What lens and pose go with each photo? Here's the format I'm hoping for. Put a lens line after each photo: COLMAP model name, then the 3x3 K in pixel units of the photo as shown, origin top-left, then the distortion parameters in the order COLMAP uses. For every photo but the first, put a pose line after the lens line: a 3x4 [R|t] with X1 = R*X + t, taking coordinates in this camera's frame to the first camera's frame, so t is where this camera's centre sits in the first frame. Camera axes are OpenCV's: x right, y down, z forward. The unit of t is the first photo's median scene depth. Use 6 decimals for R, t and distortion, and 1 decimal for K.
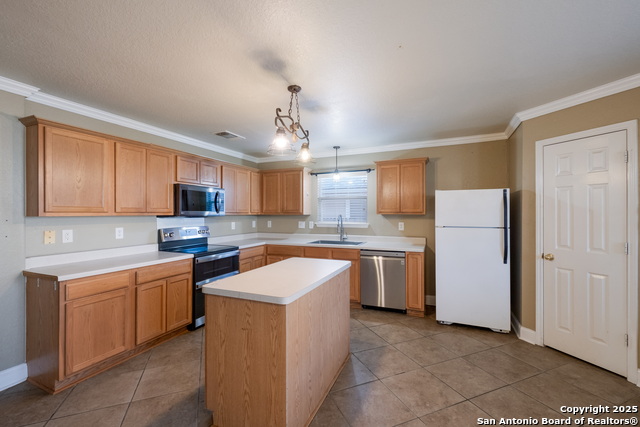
lens RADIAL K [[272.8, 0, 319.8], [0, 272.8, 212.3], [0, 0, 1]] dist [0.007322, -0.004047]
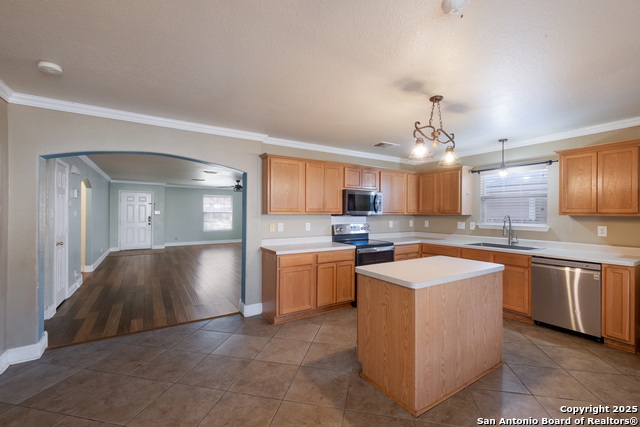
lens RADIAL K [[272.8, 0, 320.6], [0, 272.8, 213.0], [0, 0, 1]] dist [0.007322, -0.004047]
pose [[0.826144, 0.005986, -0.563428, 0.113768], [-0.003826, 0.999980, 0.005014, -0.001086], [0.563447, -0.001986, 0.826150, -0.125749]]
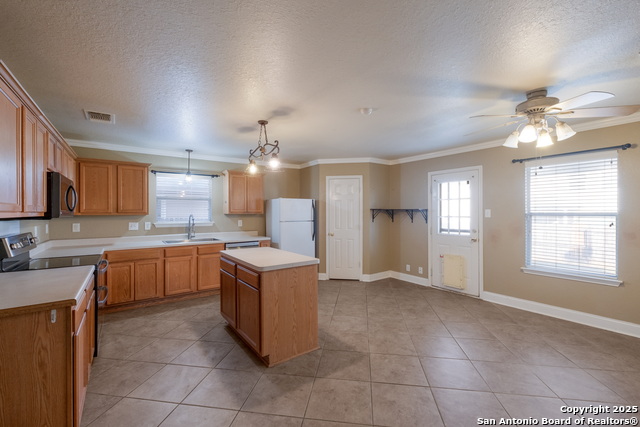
lens RADIAL K [[272.8, 0, 322.3], [0, 272.8, 210.9], [0, 0, 1]] dist [0.007322, -0.004047]
pose [[0.505078, 0.005094, 0.863059, -0.903679], [-0.000740, 0.999985, -0.005469, 0.001465], [-0.863073, 0.002123, 0.505074, 0.038333]]
